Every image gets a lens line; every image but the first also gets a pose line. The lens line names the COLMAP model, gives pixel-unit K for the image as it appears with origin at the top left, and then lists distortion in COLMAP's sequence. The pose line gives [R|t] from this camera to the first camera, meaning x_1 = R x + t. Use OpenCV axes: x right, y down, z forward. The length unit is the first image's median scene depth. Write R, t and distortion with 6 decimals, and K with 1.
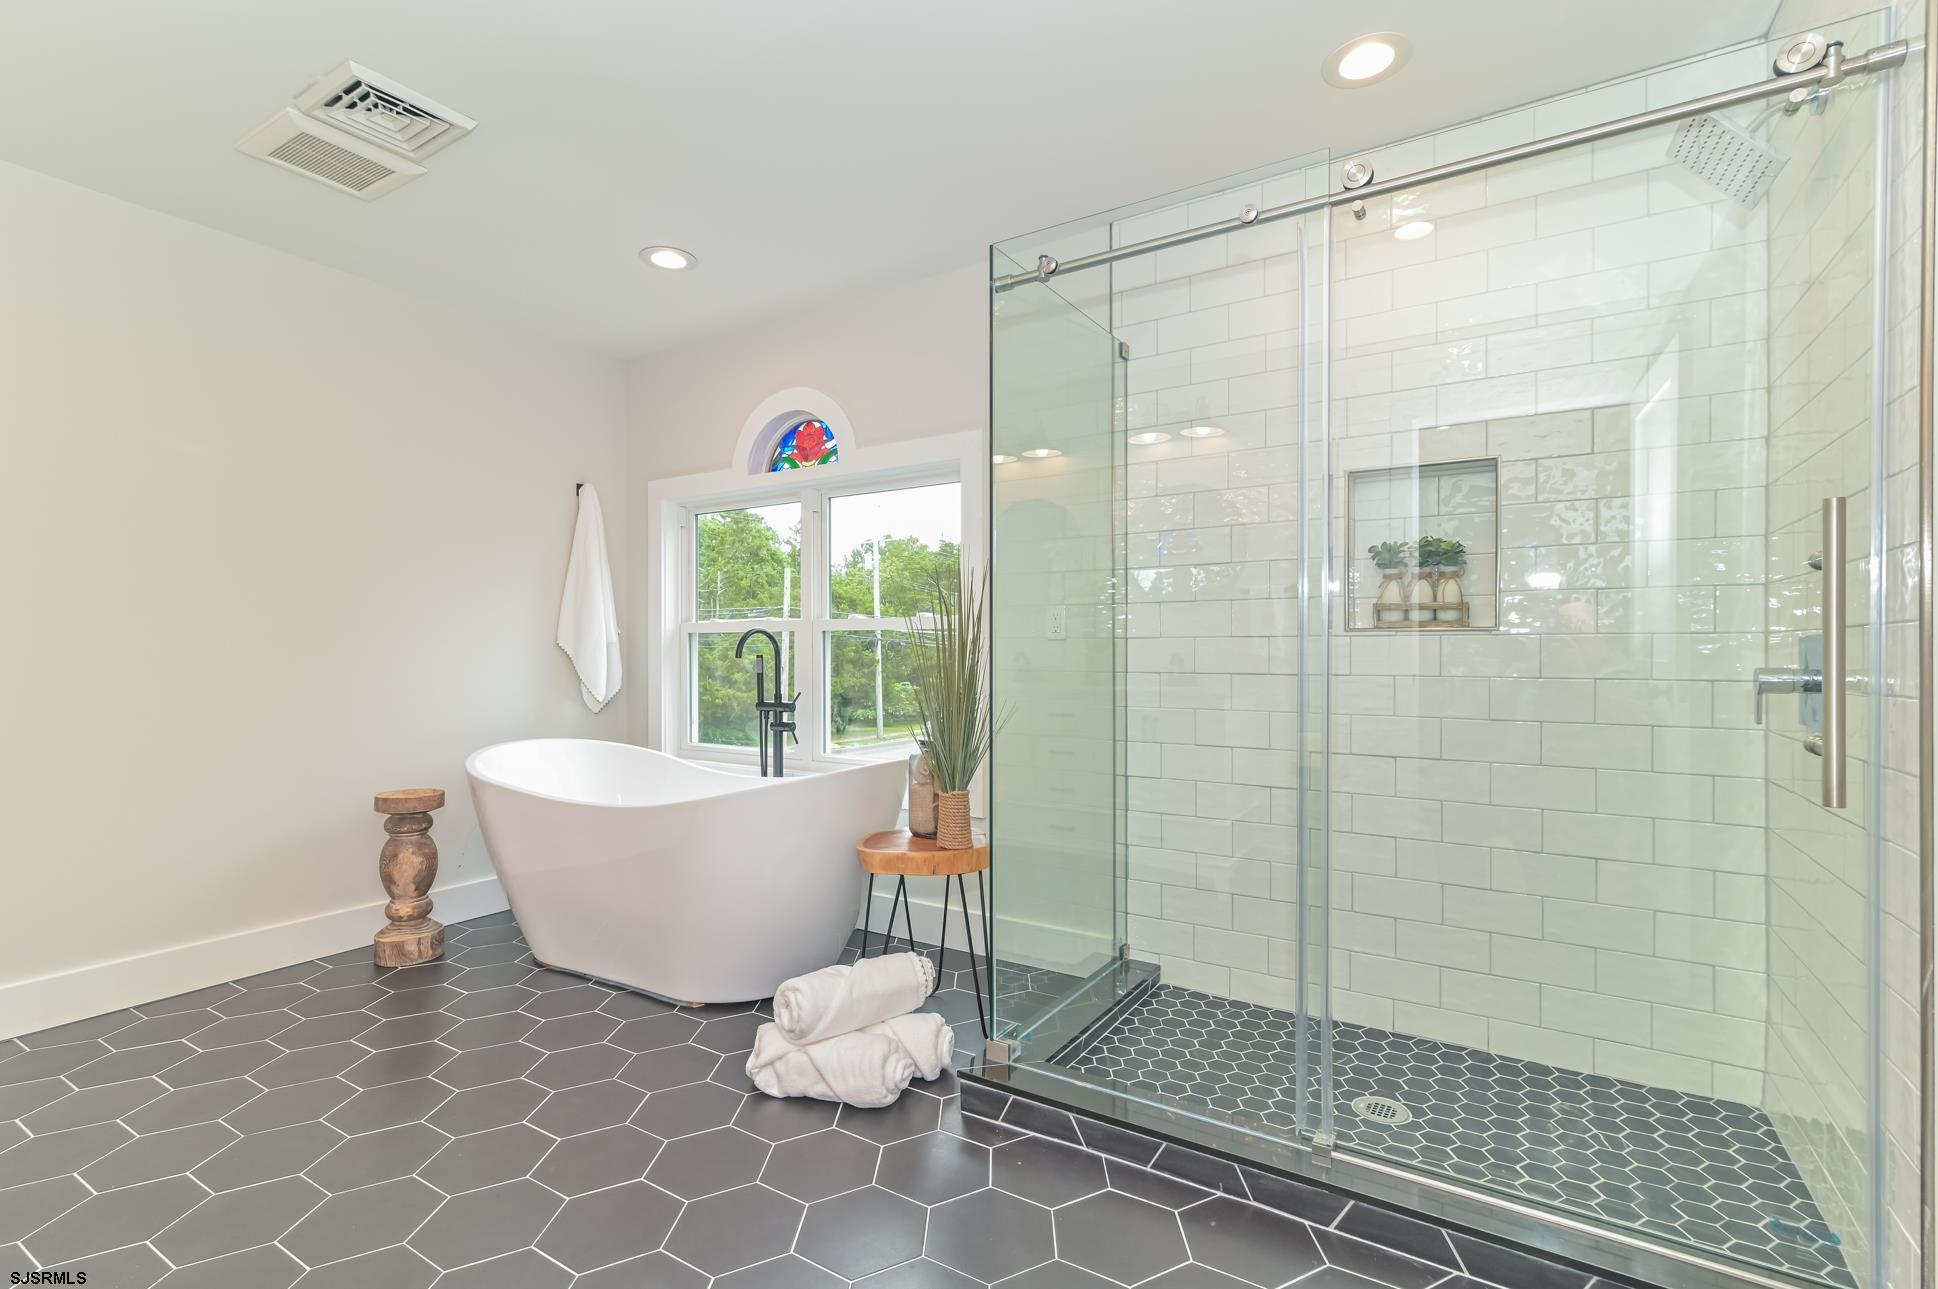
lens RADIAL K [[890.7, 0, 974.2], [0, 890.7, 653.2], [0, 0, 1]] dist [-0.000083, -0.000858]
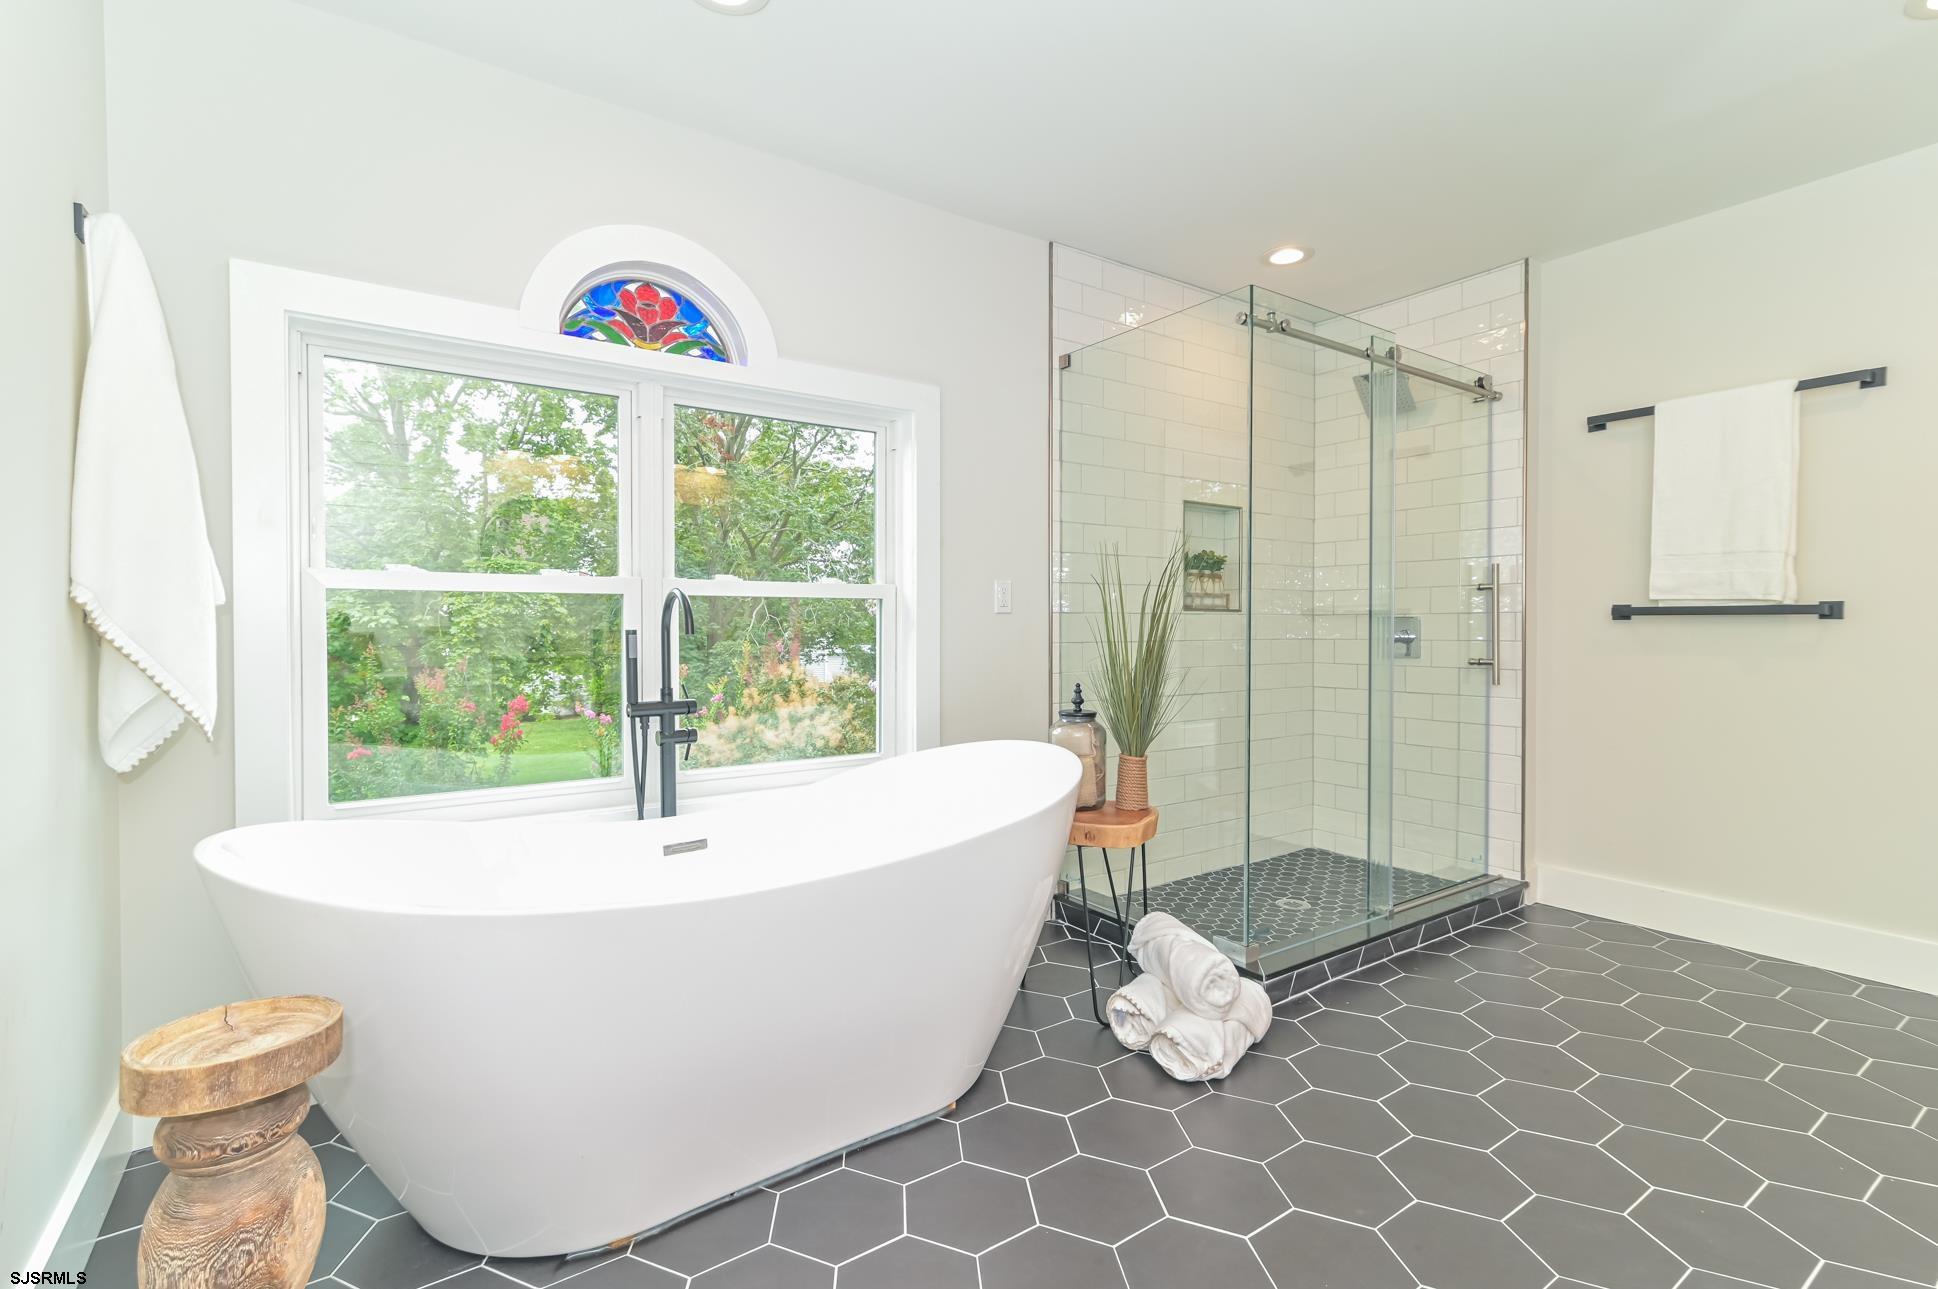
lens RADIAL K [[890.7, 0, 978.3], [0, 890.7, 637.9], [0, 0, 1]] dist [-0.000083, -0.000858]
pose [[0.379108, -0.009649, 0.925302, -0.836875], [0.003584, 0.999953, 0.008958, 0.003261], [-0.925345, -0.000080, 0.379125, 0.599180]]
